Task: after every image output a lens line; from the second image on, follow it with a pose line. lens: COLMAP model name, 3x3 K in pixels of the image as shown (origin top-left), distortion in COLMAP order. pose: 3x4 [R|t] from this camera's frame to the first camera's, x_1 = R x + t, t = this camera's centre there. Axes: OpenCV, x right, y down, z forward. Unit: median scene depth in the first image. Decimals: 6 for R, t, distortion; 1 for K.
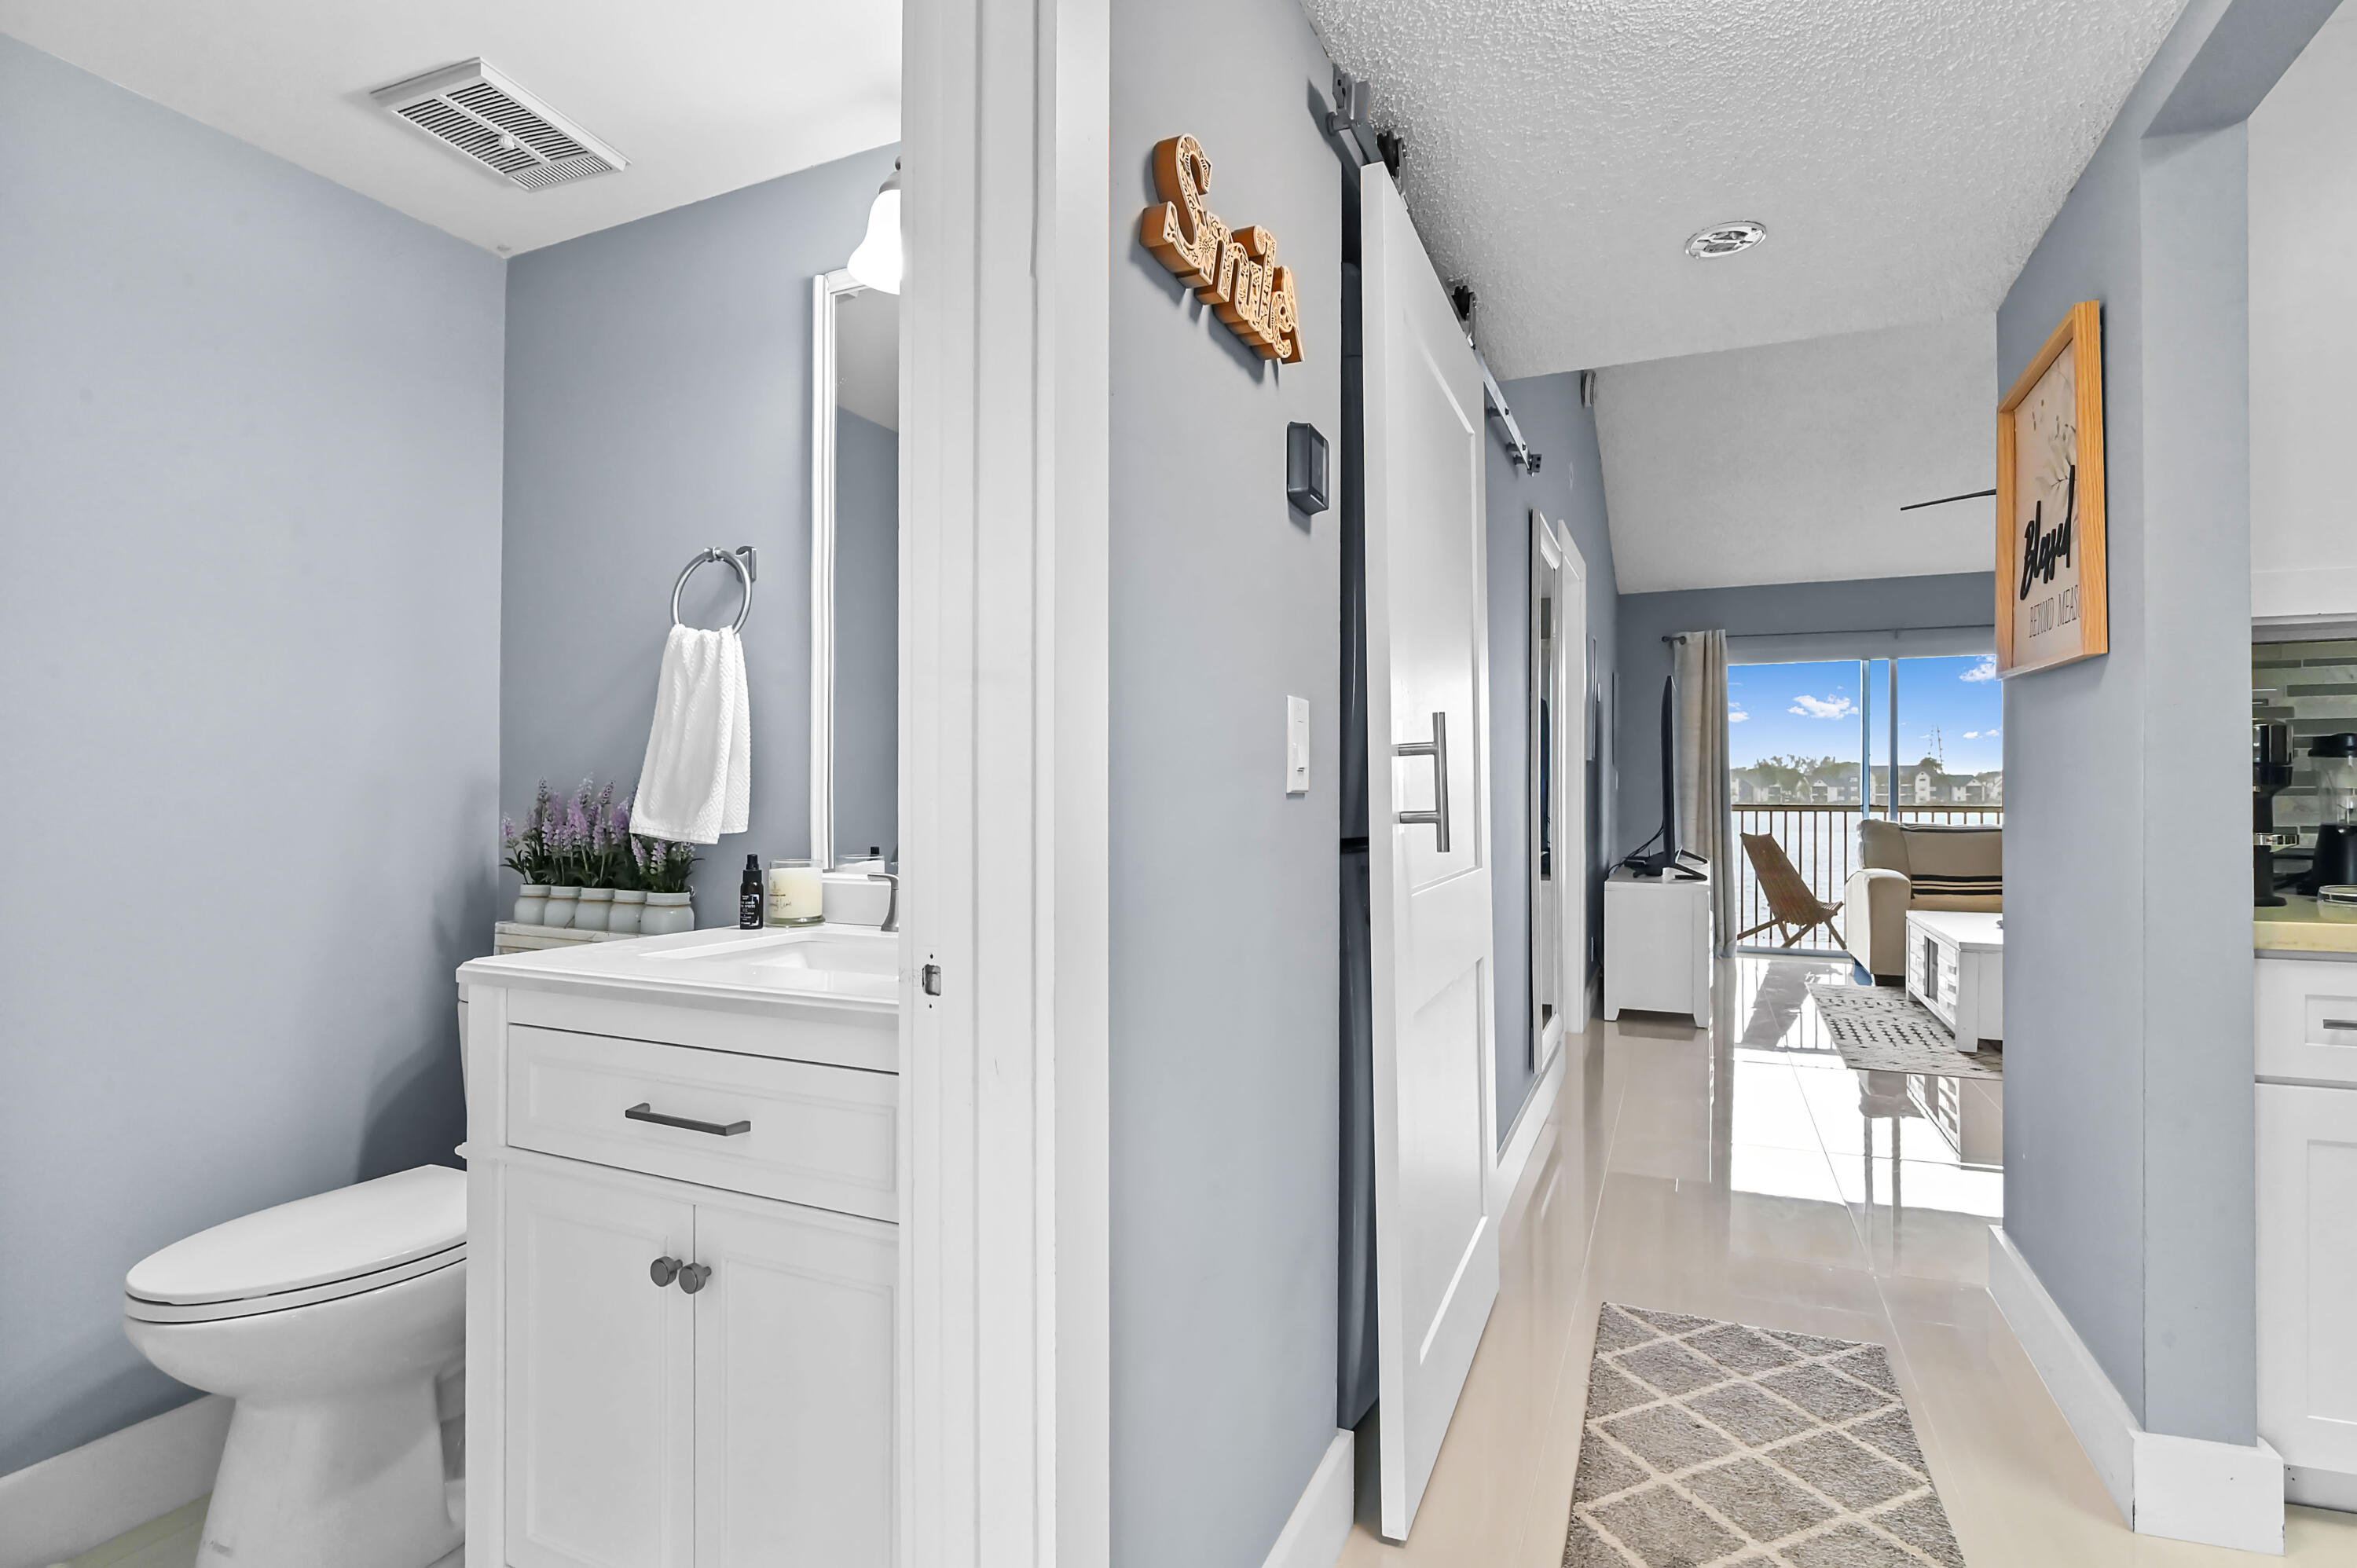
lens RADIAL K [[1132.0, 0, 1219.2], [0, 1132.0, 788.4], [0, 0, 1]] dist [-0.003002, -0.000498]
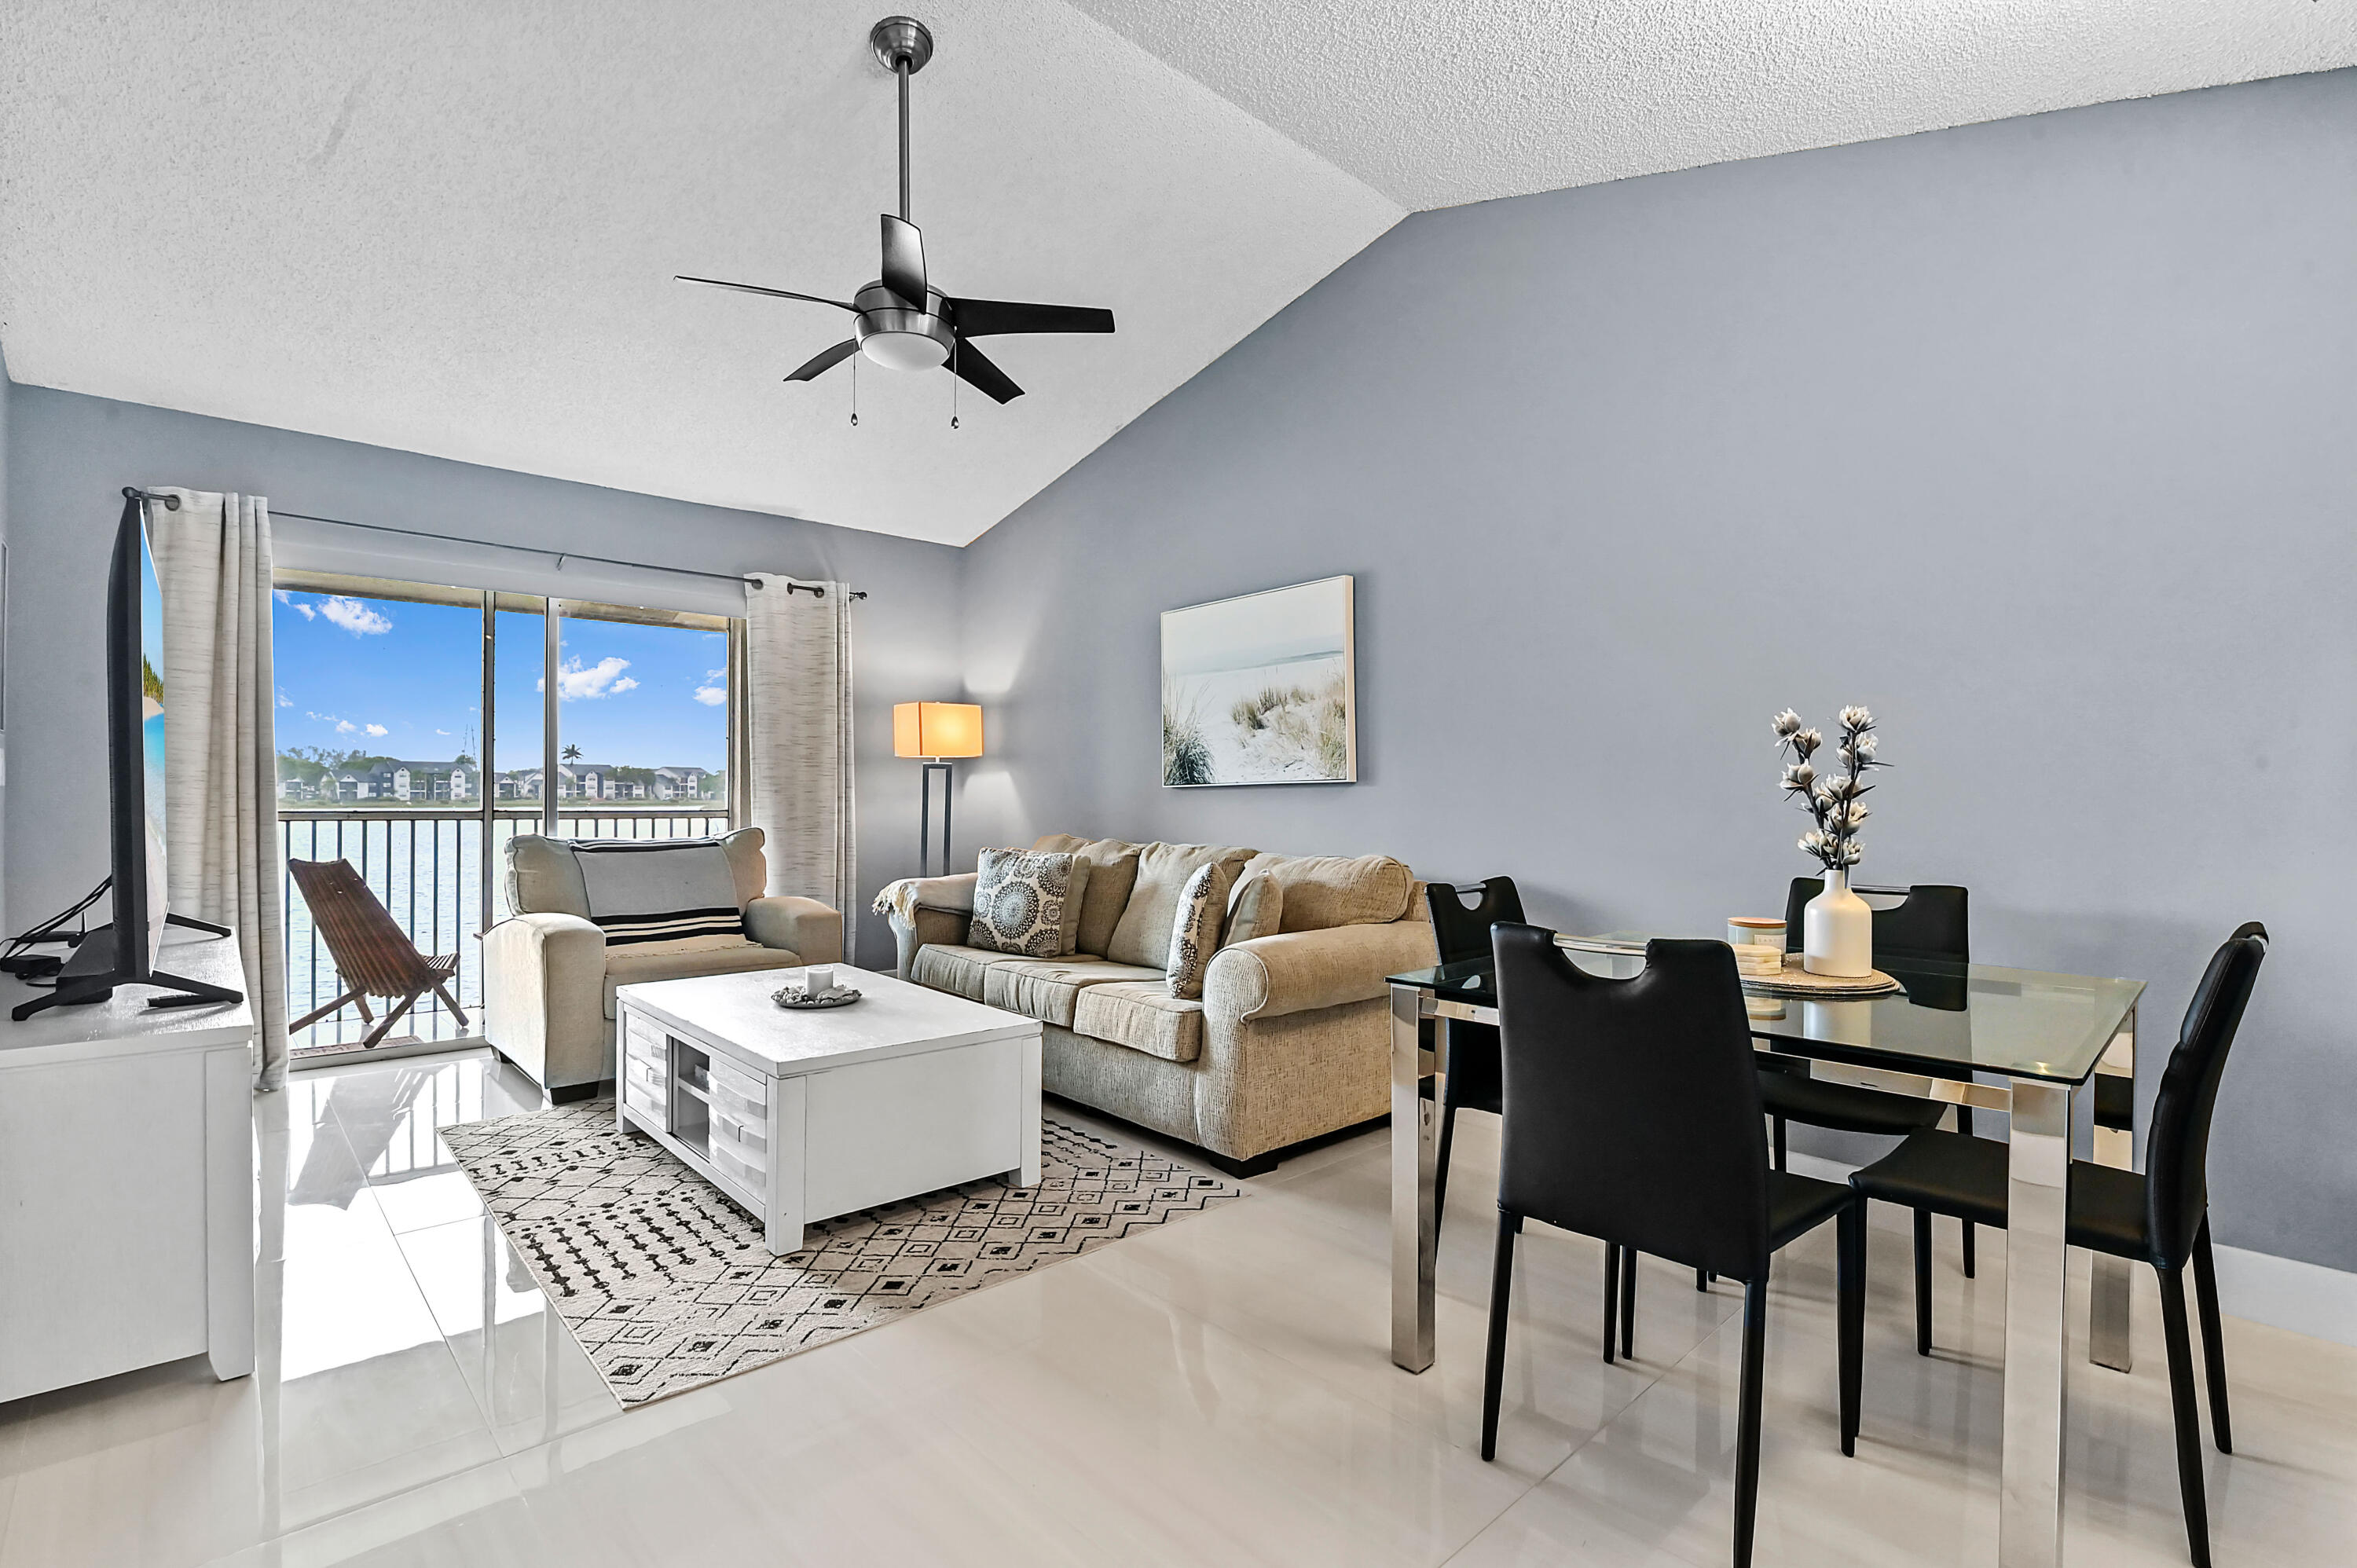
lens RADIAL K [[1094.1, 0, 1171.8], [0, 1094.1, 799.8], [0, 0, 1]] dist [-0.017504, 0.000724]
pose [[0.419057, -0.000777, 0.907960, 0.209082], [-0.011365, 0.999917, 0.006101, -0.001551], [-0.907889, -0.012876, 0.419013, 0.512272]]
